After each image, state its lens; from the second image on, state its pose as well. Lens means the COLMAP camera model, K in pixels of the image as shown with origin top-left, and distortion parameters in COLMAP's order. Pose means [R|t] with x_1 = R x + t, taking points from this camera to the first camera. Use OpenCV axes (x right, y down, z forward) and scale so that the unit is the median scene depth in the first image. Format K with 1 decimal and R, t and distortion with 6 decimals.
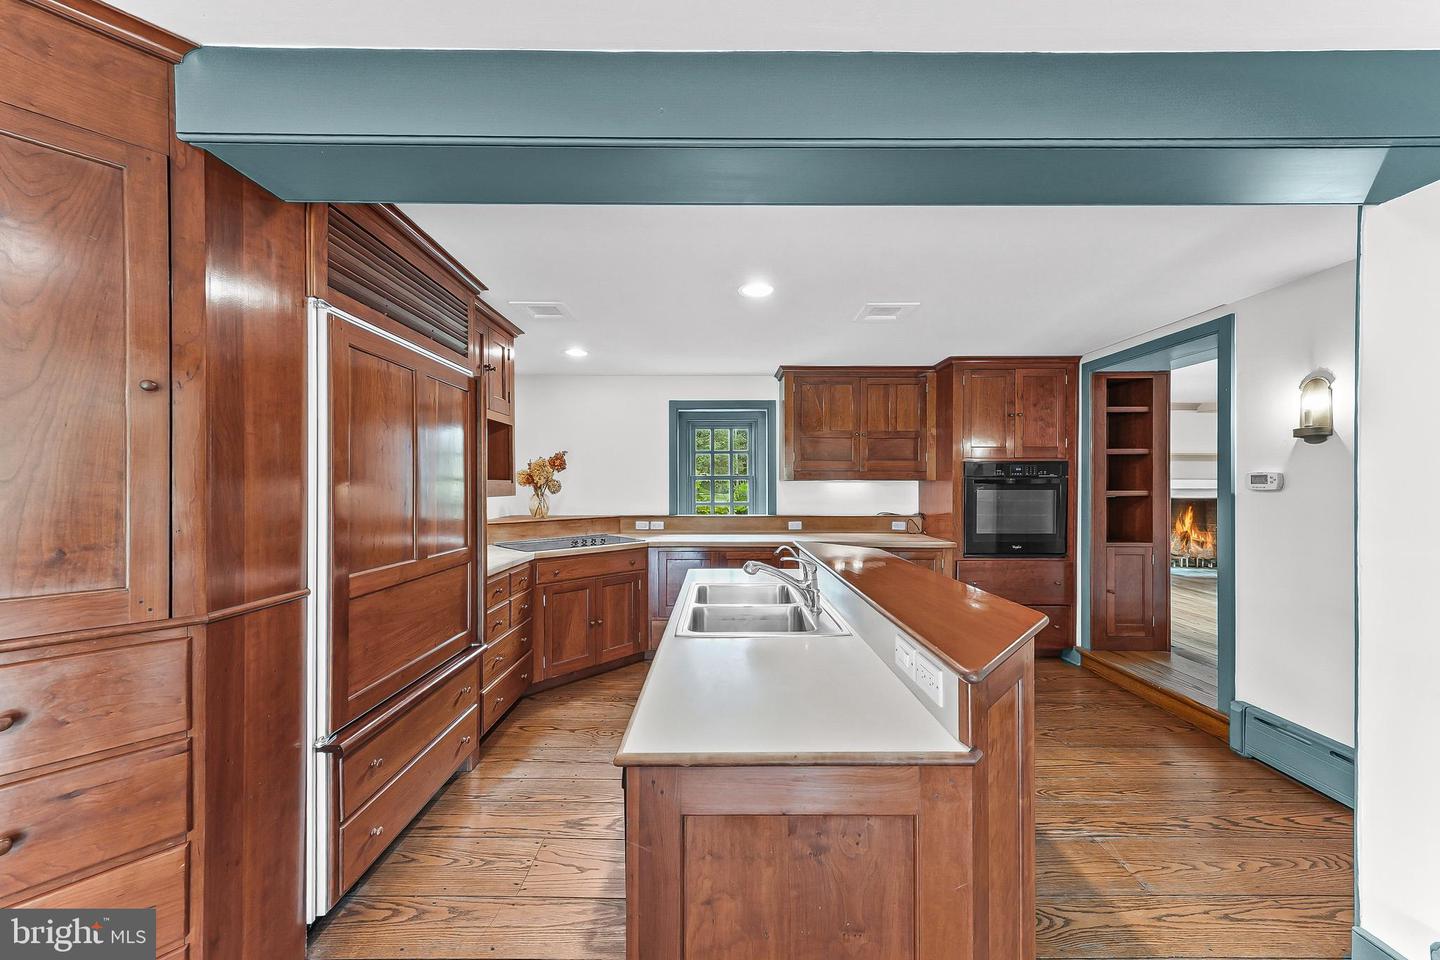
lens RADIAL K [[491.1, 0, 720.5], [0, 491.1, 487.1], [0, 0, 1]] dist [0.009773, -0.000123]
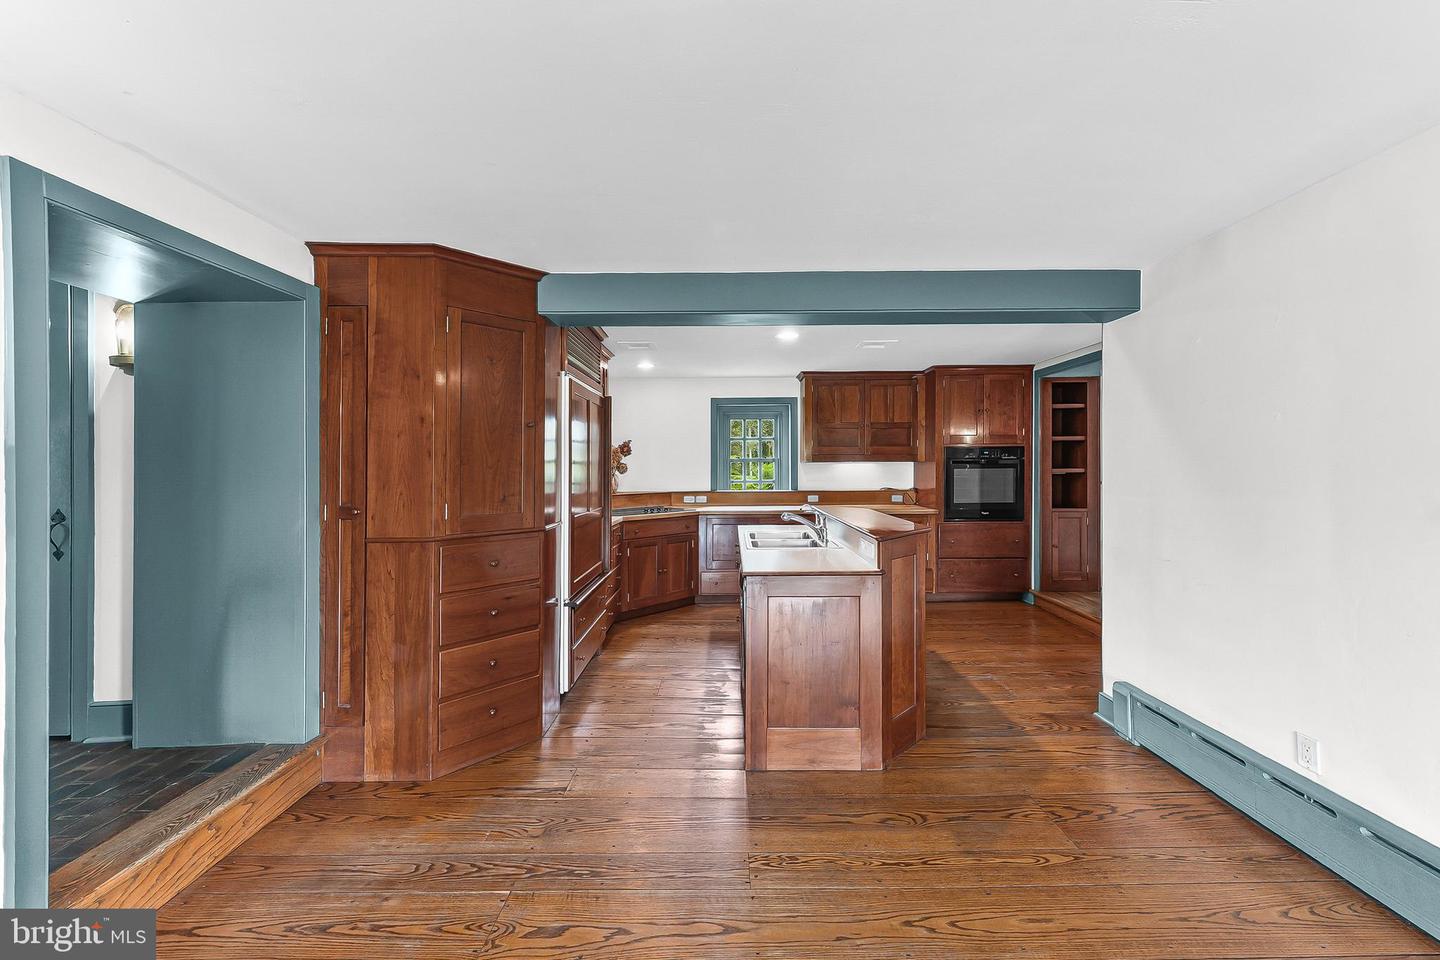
lens RADIAL K [[548.1, 0, 730.4], [0, 548.1, 468.7], [0, 0, 1]] dist [0.012855, -0.000092]
pose [[0.999986, -0.005213, -0.000415, -0.063324], [0.005214, 0.999986, 0.000799, 0.001139], [0.000411, -0.000801, 1.000000, -0.438105]]
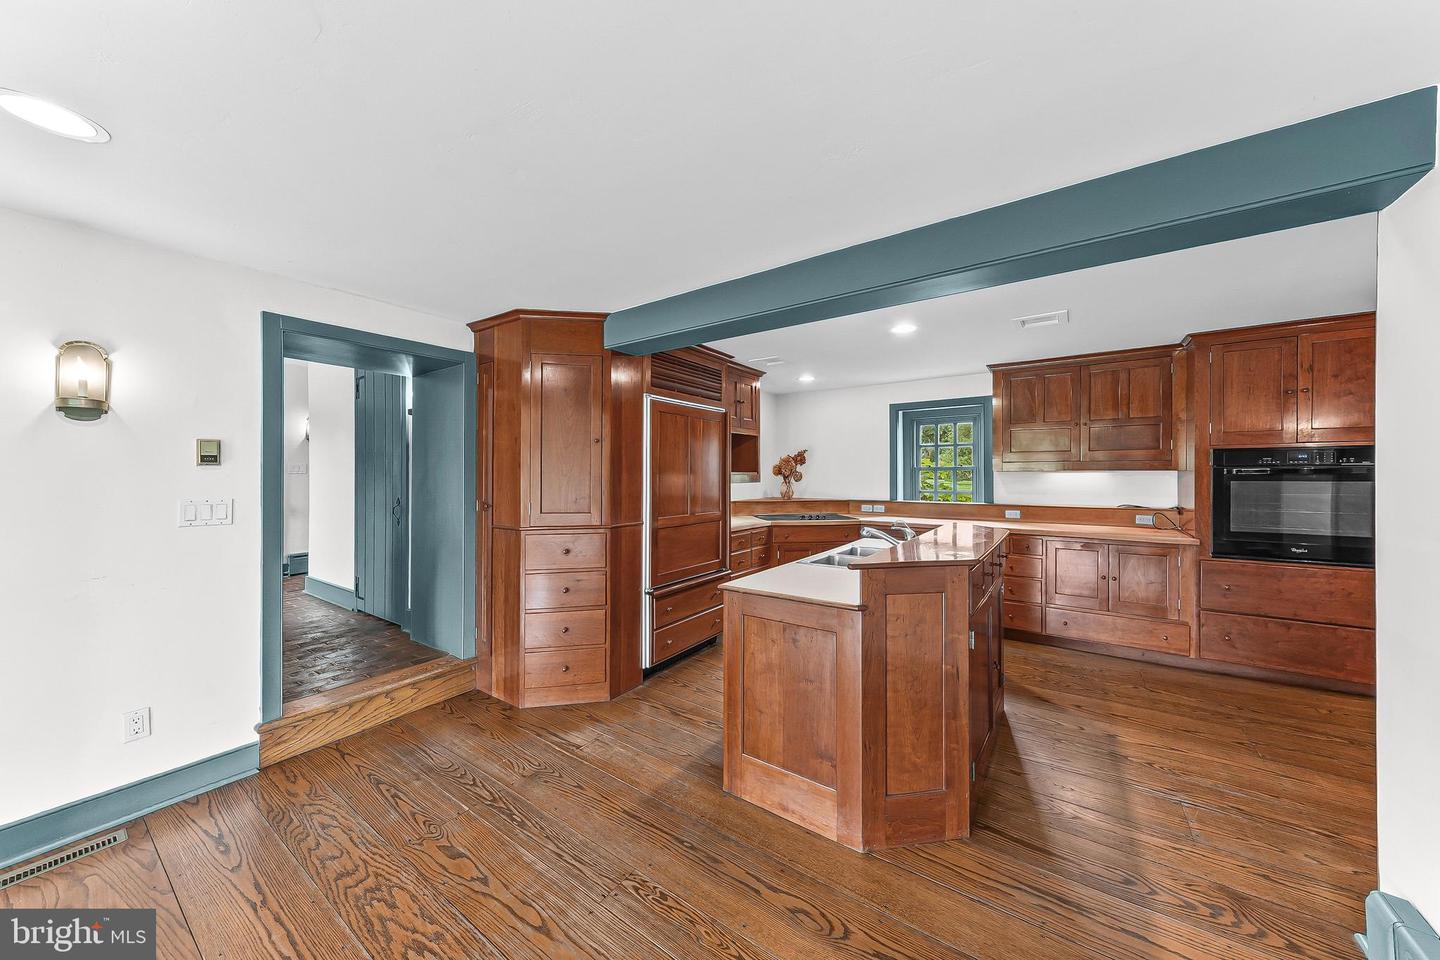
lens RADIAL K [[491.9, 0, 723.3], [0, 491.9, 474.4], [0, 0, 1]] dist [0.008857, -0.000157]
pose [[0.818505, -0.000198, -0.574499, 0.292478], [-0.002054, 0.999993, -0.003271, -0.001413], [0.574495, 0.003857, 0.818499, -0.243368]]
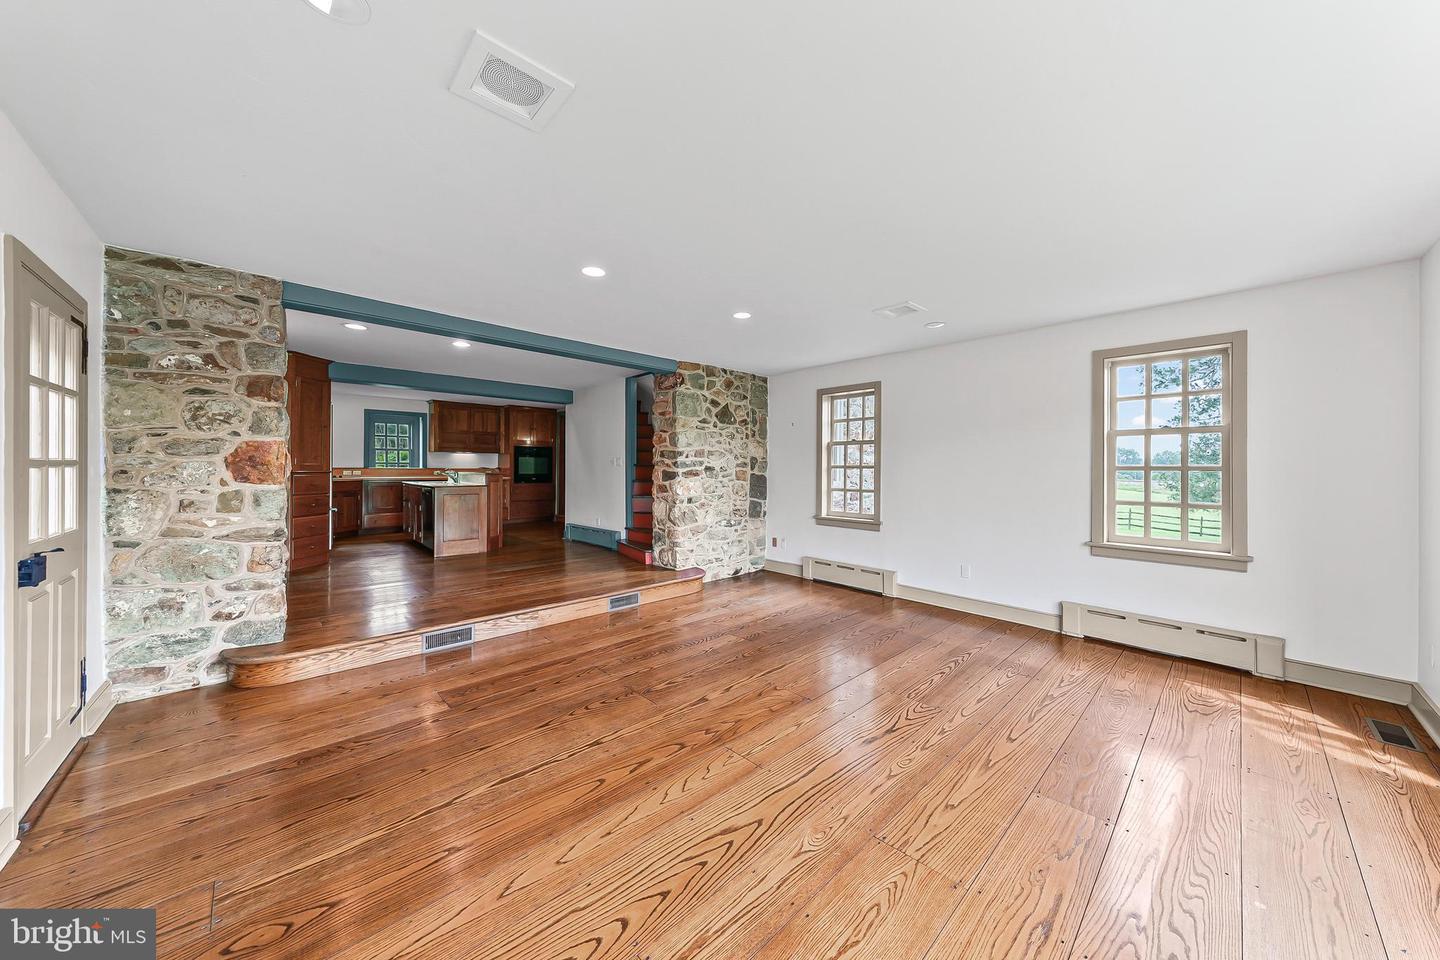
lens RADIAL K [[491.9, 0, 723.3], [0, 491.9, 474.4], [0, 0, 1]] dist [0.008857, -0.000157]
pose [[0.729272, -0.002265, 0.684220, -0.474123], [-0.003957, 0.999964, 0.007528, 0.074499], [-0.684213, -0.008197, 0.729236, -1.641427]]
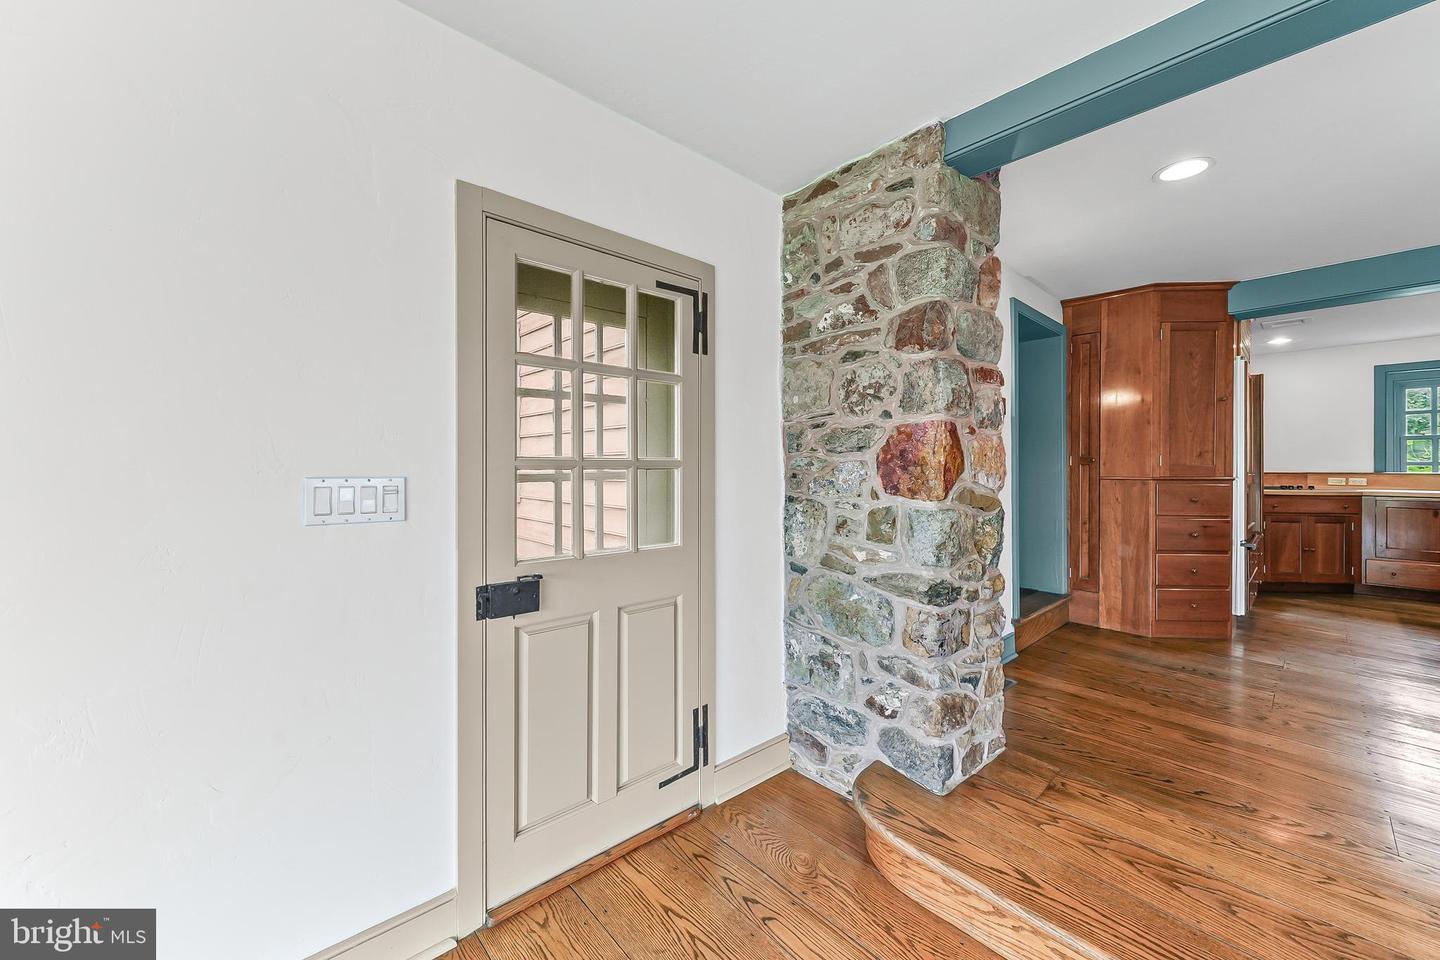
lens RADIAL K [[536.9, 0, 716.7], [0, 536.9, 465.6], [0, 0, 1]] dist [0.006511, -0.000218]
pose [[0.671648, 0.000867, -0.740869, -0.224307], [-0.008738, 0.999939, -0.006751, 0.073325], [0.740818, 0.011008, 0.671615, -1.007985]]
